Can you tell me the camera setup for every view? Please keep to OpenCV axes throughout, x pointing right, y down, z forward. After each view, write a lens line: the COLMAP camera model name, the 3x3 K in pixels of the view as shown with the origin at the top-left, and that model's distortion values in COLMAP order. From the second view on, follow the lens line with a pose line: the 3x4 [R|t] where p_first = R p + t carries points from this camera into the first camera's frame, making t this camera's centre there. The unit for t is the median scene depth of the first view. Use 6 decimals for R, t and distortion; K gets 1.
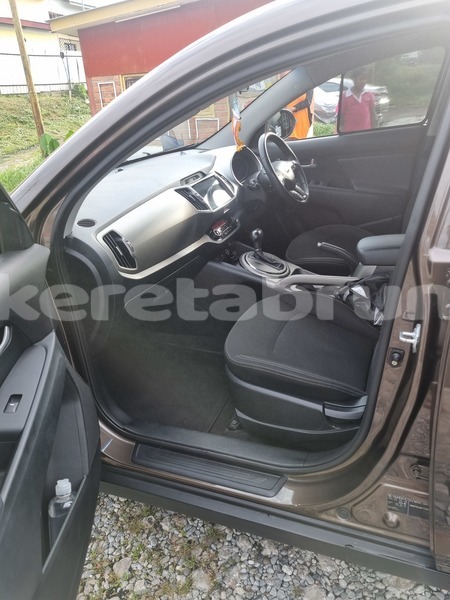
lens RADIAL K [[469.6, 0, 225.0], [0, 469.6, 300.0], [0, 0, 1]] dist [-0.001657, -0.000196]
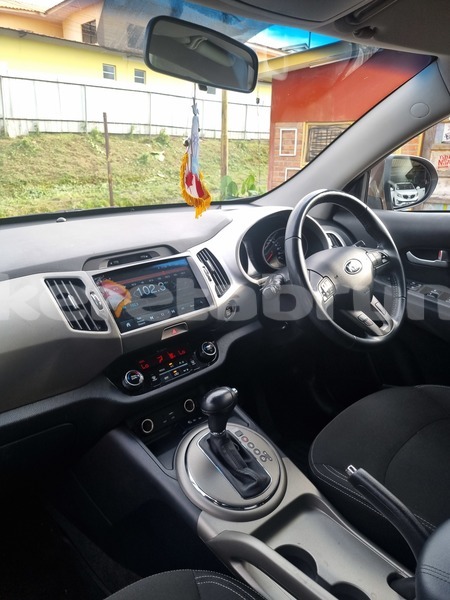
lens RADIAL K [[469.6, 0, 225.0], [0, 469.6, 300.0], [0, 0, 1]] dist [-0.001657, -0.000196]
pose [[0.908708, 0.195628, -0.368754, 0.185692], [-0.231986, 0.971076, -0.056509, -0.177233], [0.347034, 0.136896, 0.927808, 0.483427]]
